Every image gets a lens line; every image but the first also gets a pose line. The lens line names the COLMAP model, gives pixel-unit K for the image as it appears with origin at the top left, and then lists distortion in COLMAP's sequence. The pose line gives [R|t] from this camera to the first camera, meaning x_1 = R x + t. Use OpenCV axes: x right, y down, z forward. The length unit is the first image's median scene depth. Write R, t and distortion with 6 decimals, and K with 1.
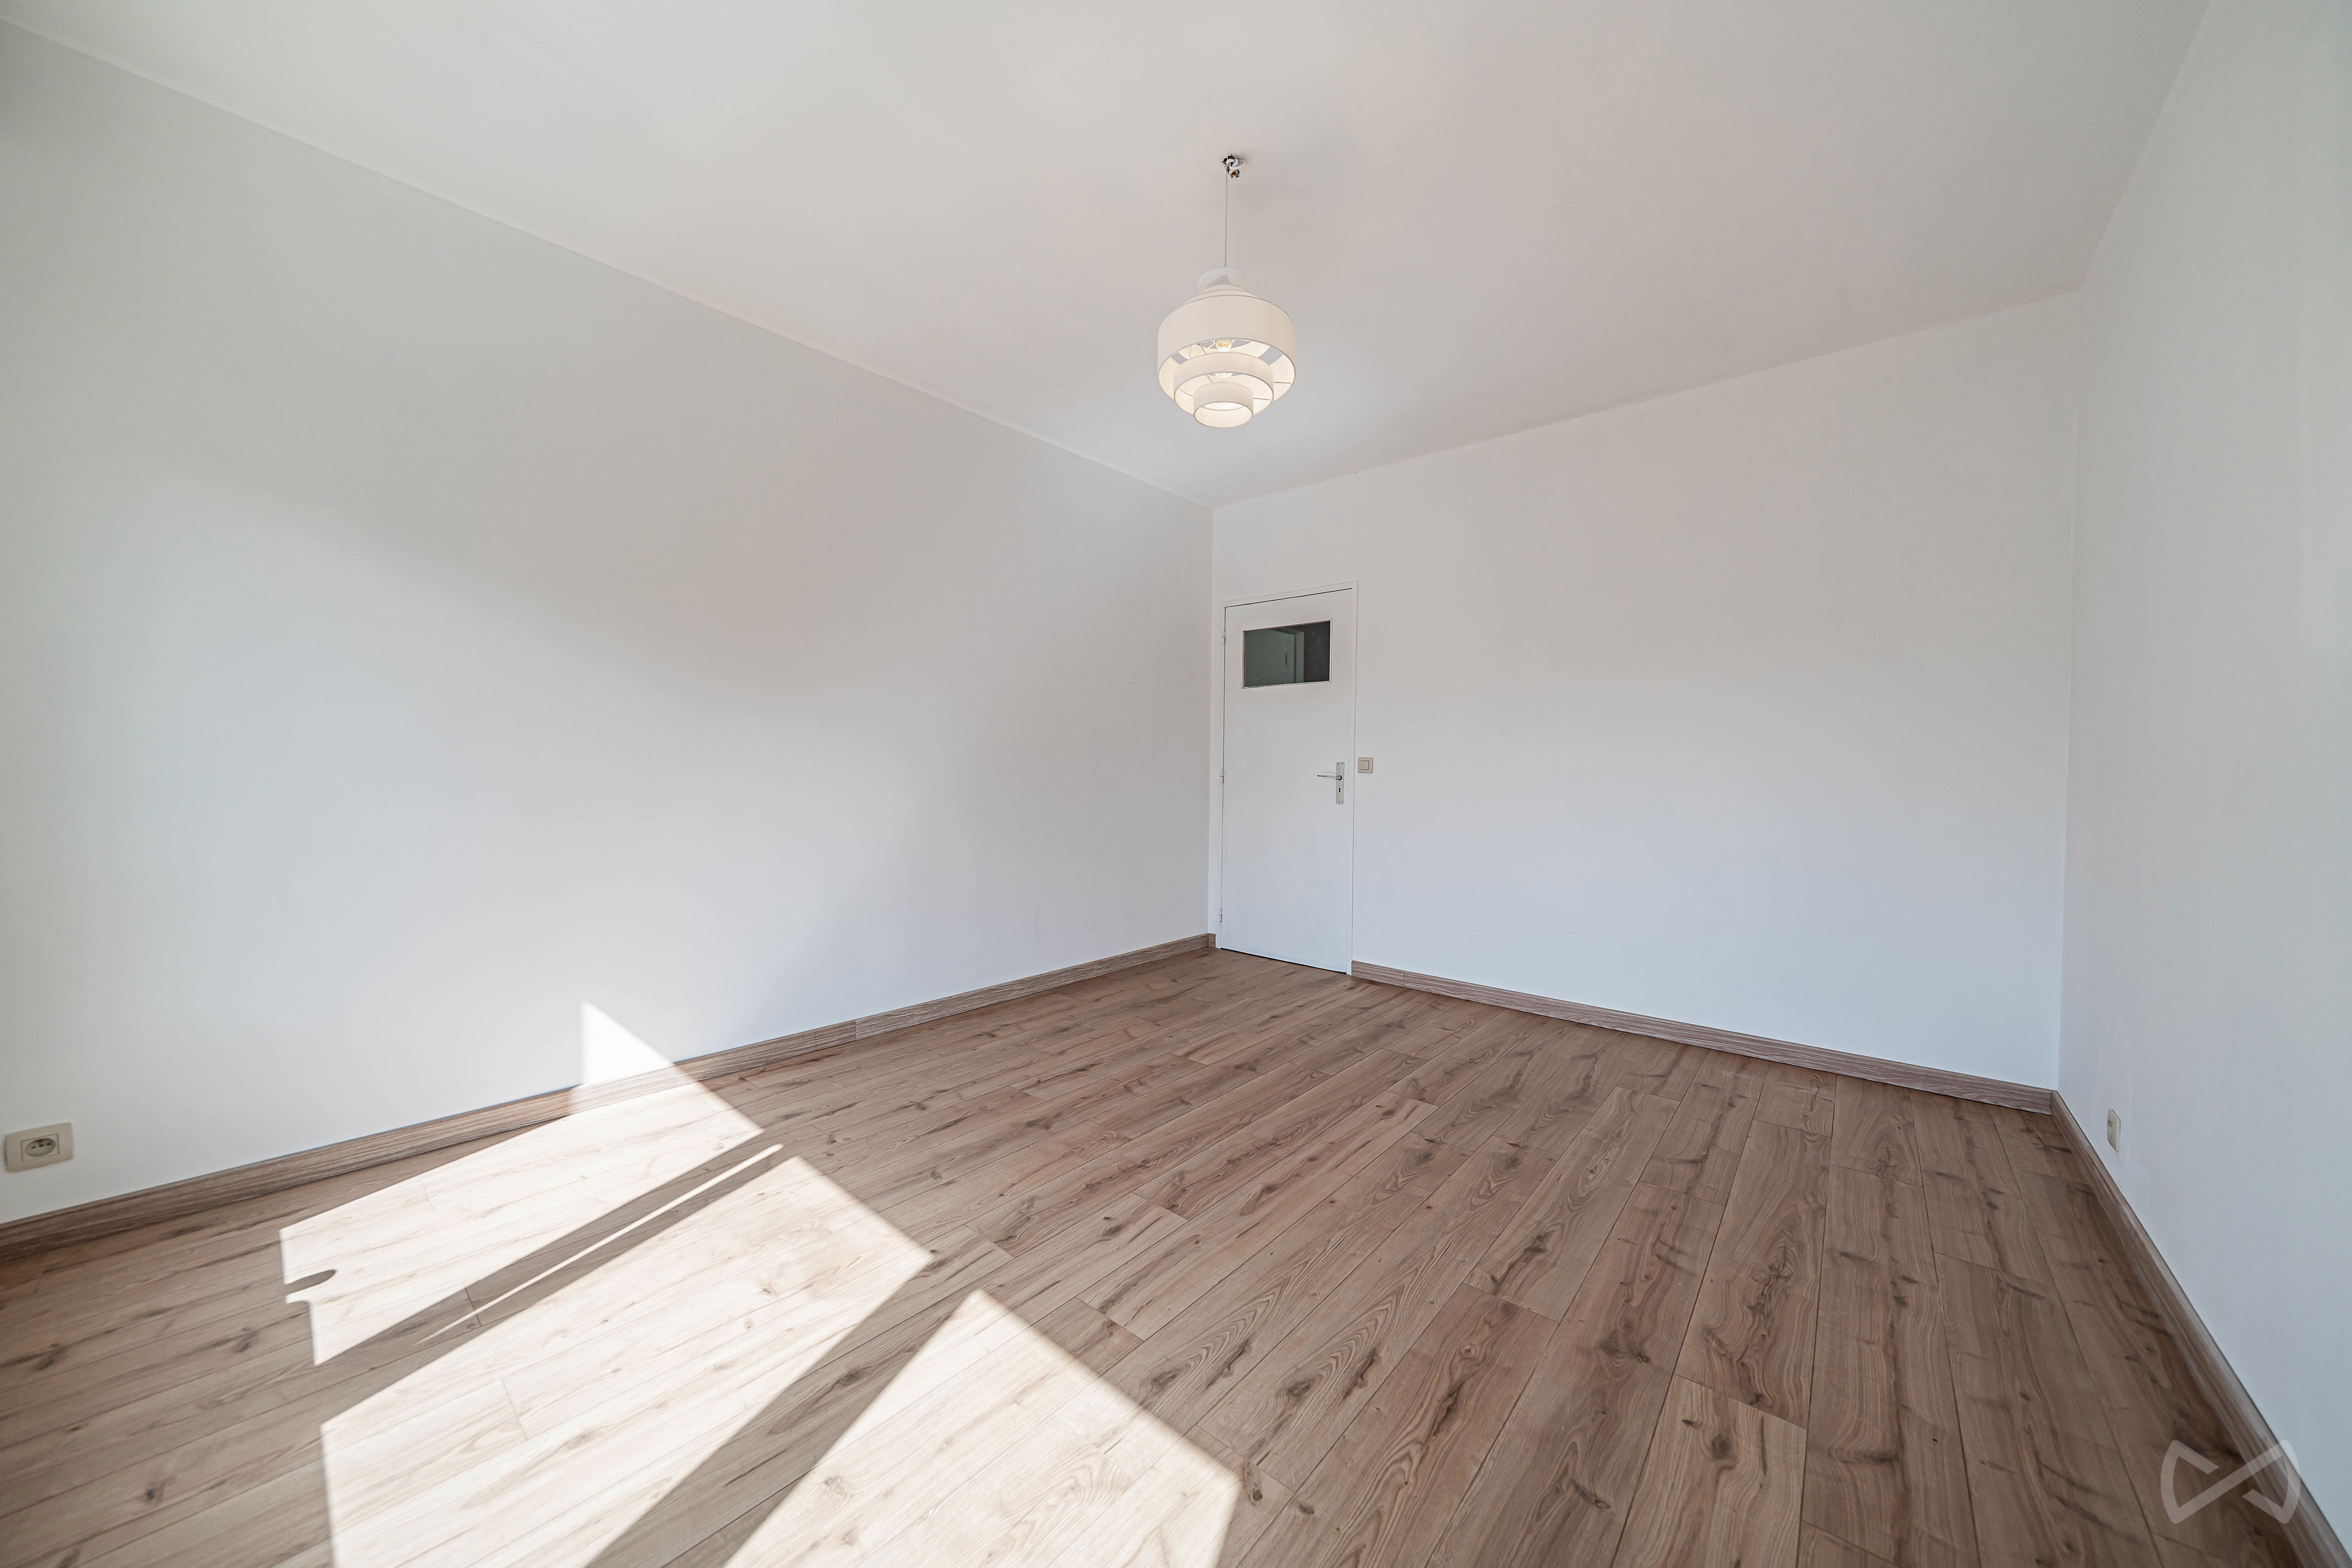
lens RADIAL K [[798.6, 0, 1182.2], [0, 798.6, 782.6], [0, 0, 1]] dist [-0.006724, -0.000257]
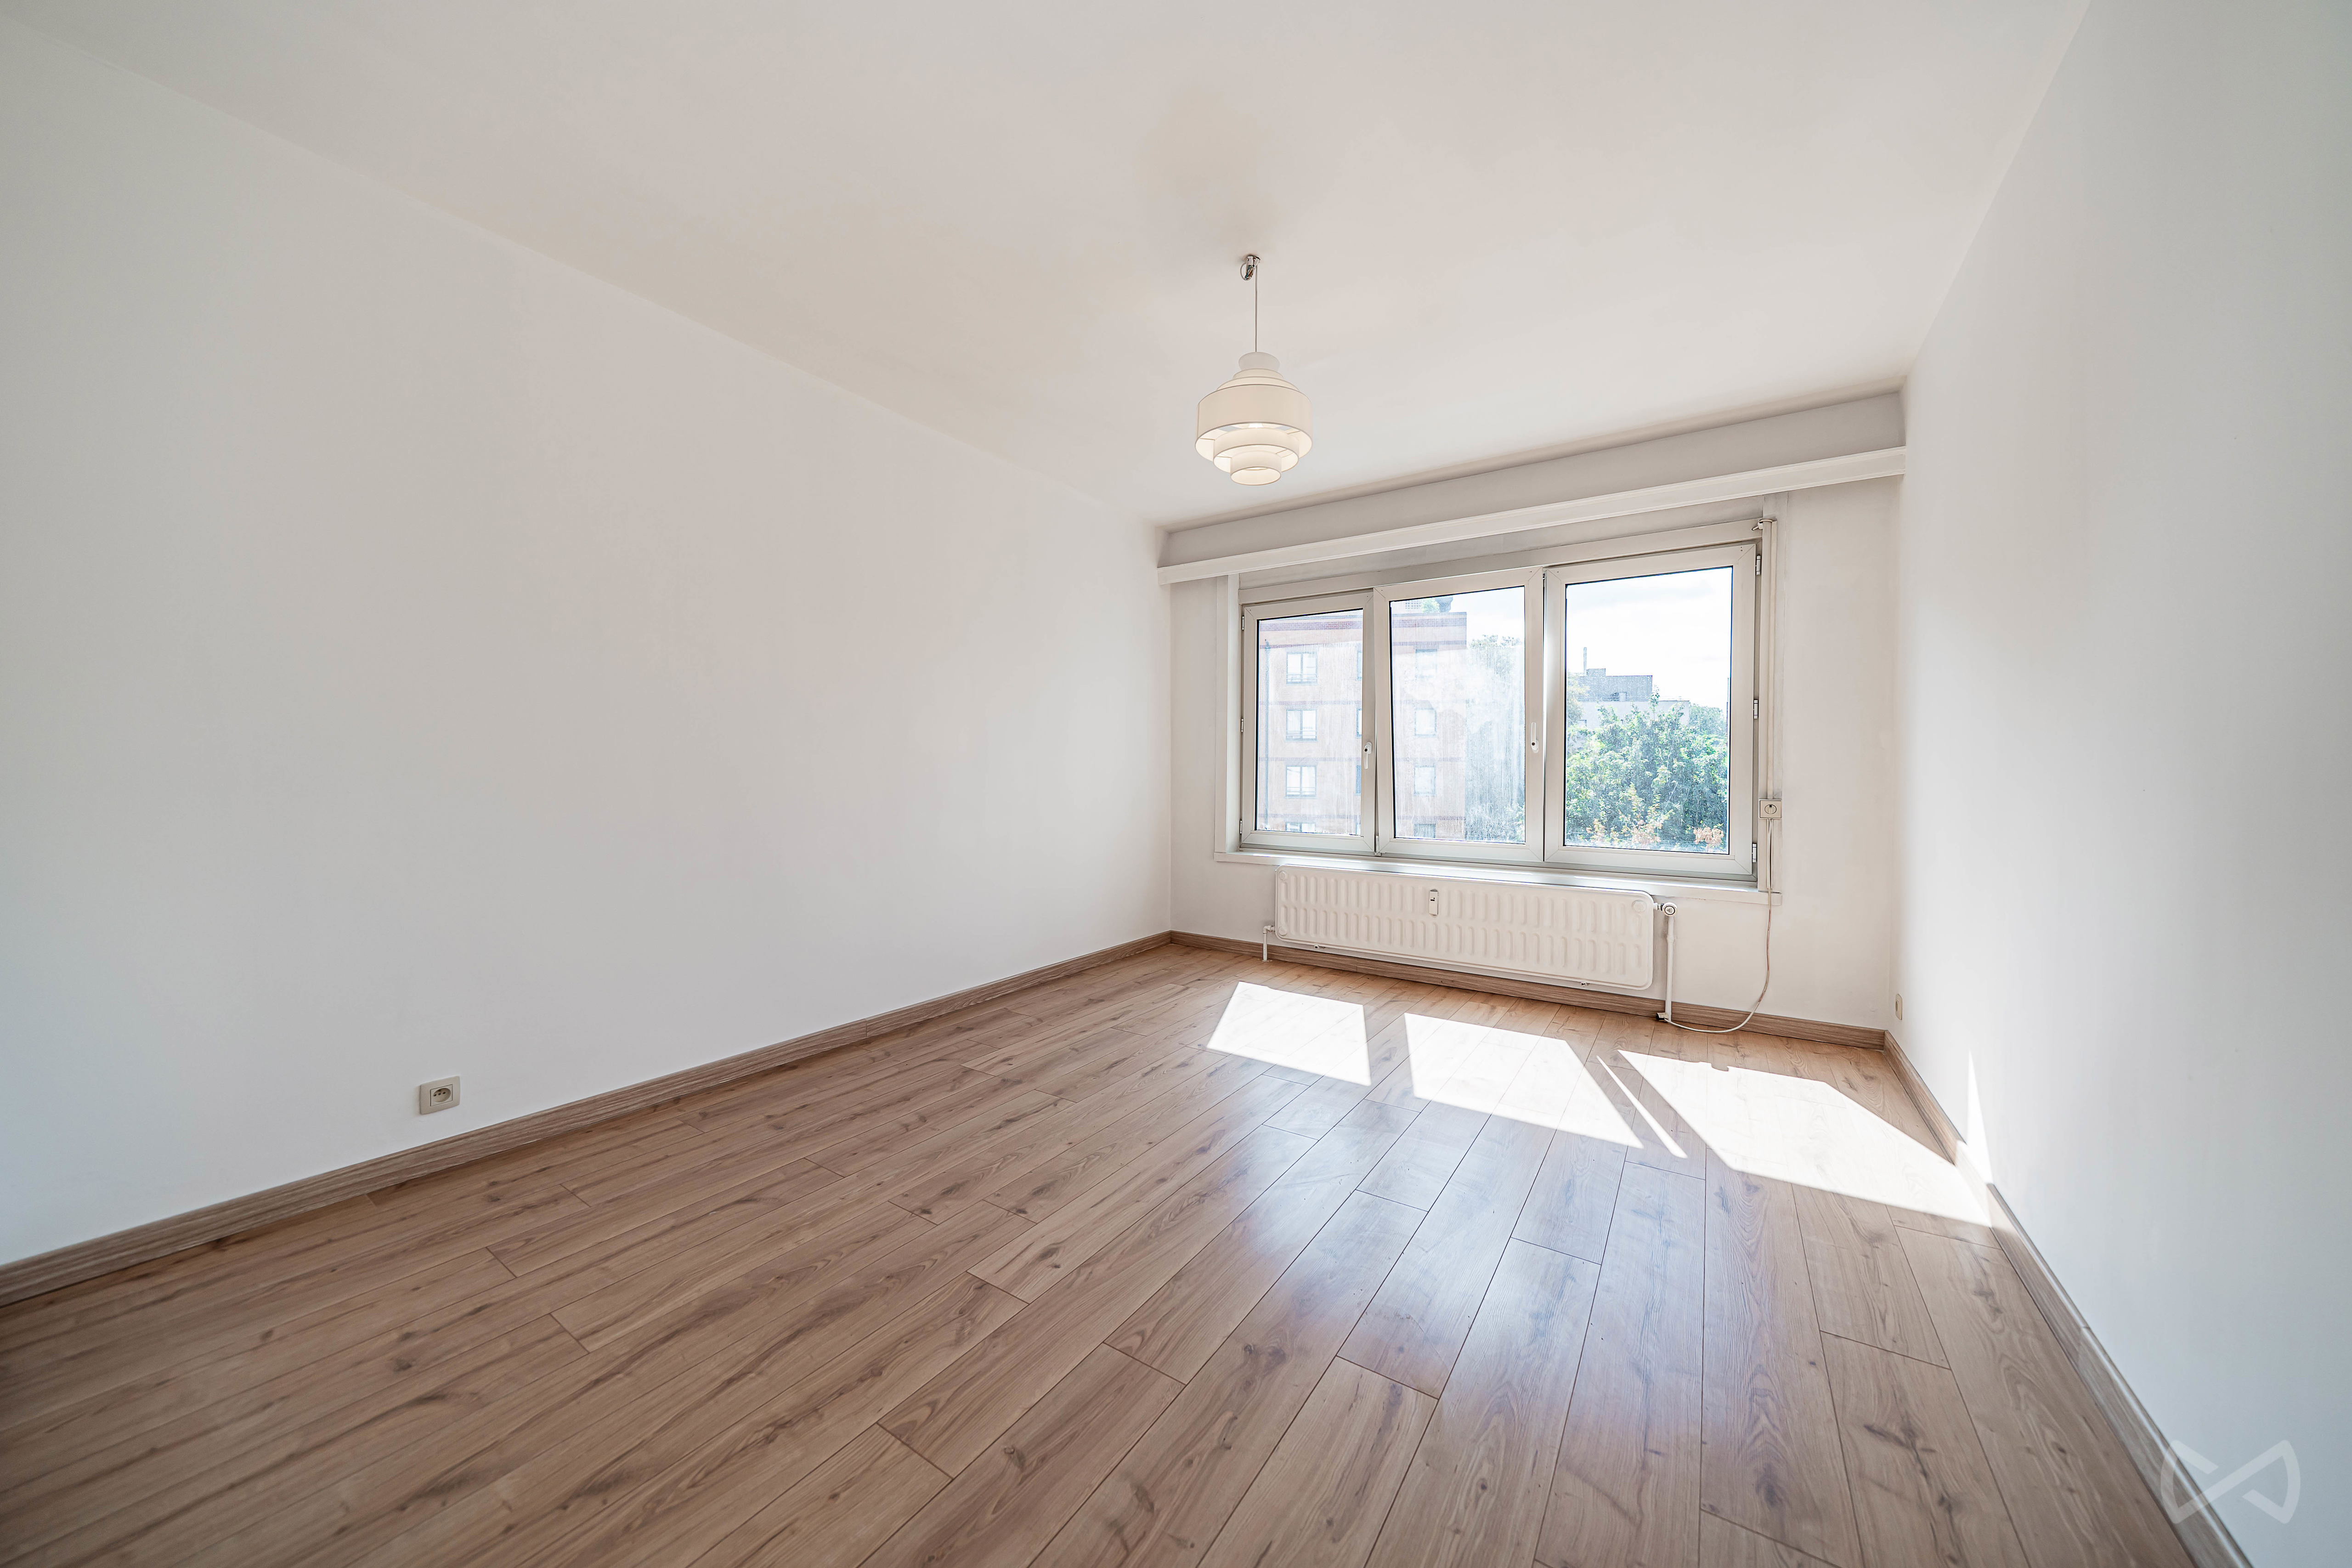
lens RADIAL K [[798.6, 0, 1182.2], [0, 798.6, 782.6], [0, 0, 1]] dist [-0.006724, -0.000257]
pose [[-0.992592, -0.016368, -0.120391, 0.254844], [-0.020726, 0.999171, 0.035035, -0.045518], [0.119718, 0.037271, -0.992108, 1.885409]]
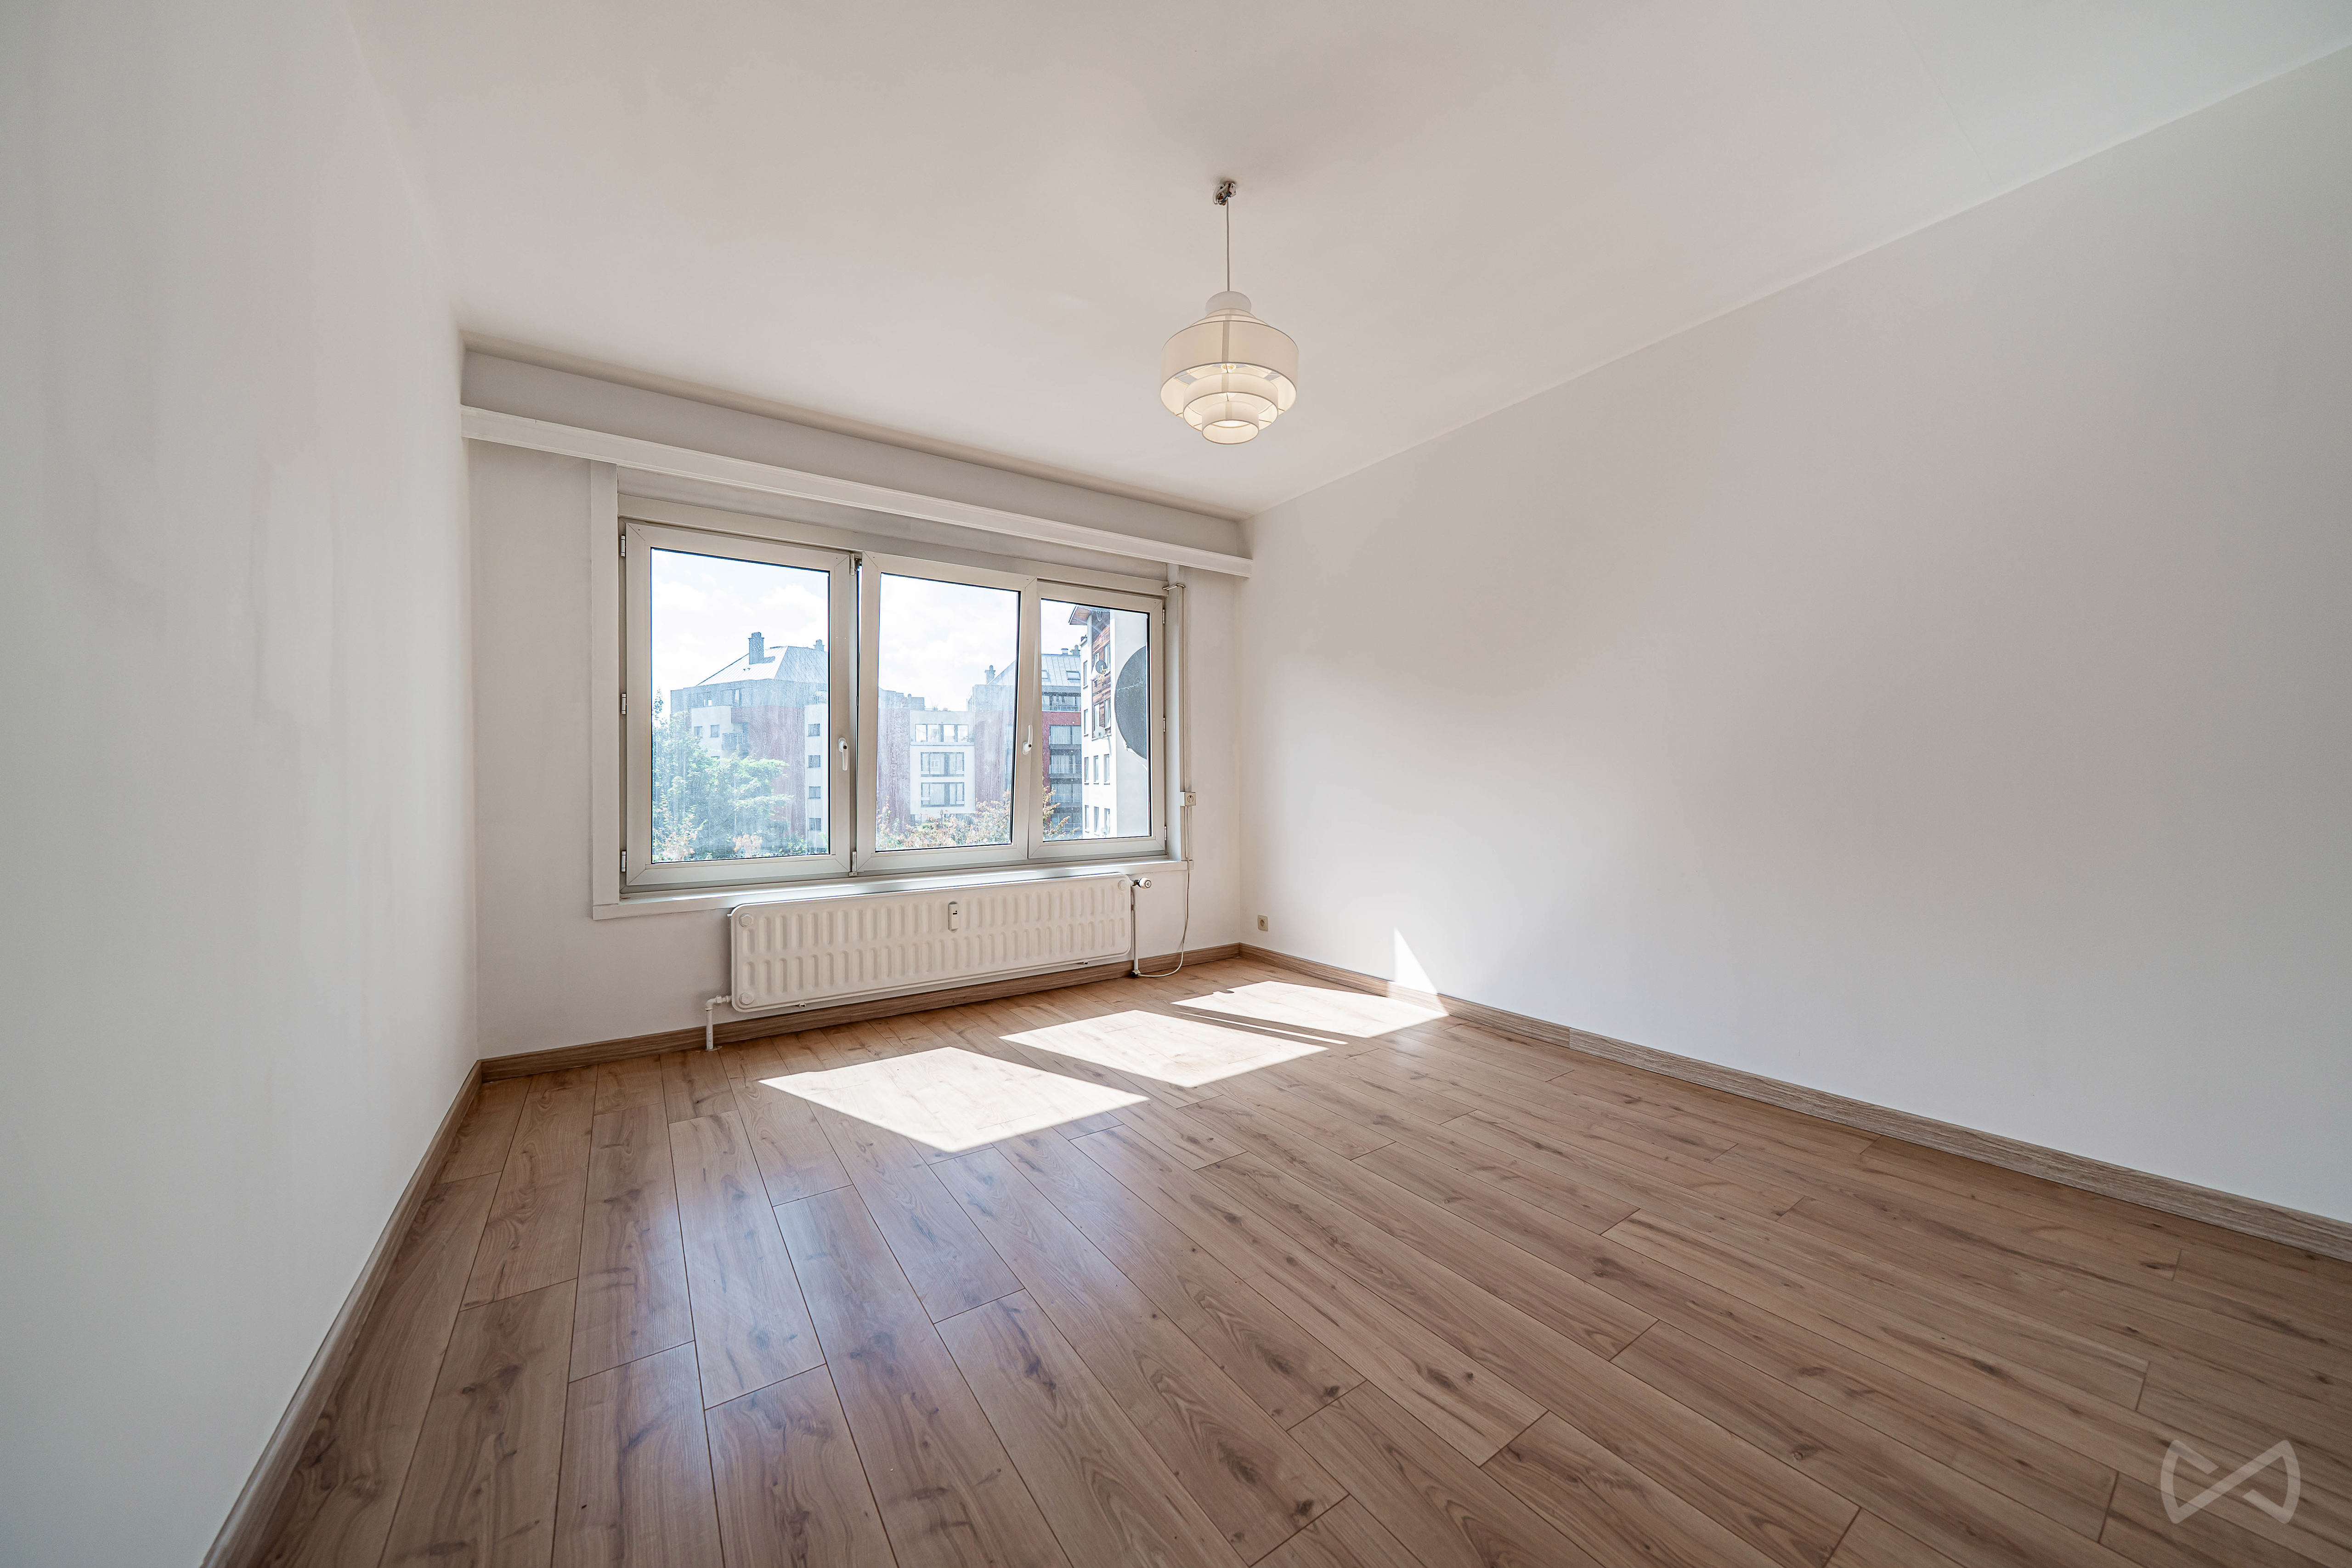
lens RADIAL K [[798.6, 0, 1182.2], [0, 798.6, 782.6], [0, 0, 1]] dist [-0.006724, -0.000257]
pose [[-0.254245, -0.006974, -0.967115, 0.932284], [-0.015396, 0.999876, -0.003163, -0.001145], [0.967017, 0.014086, -0.254321, 1.054638]]
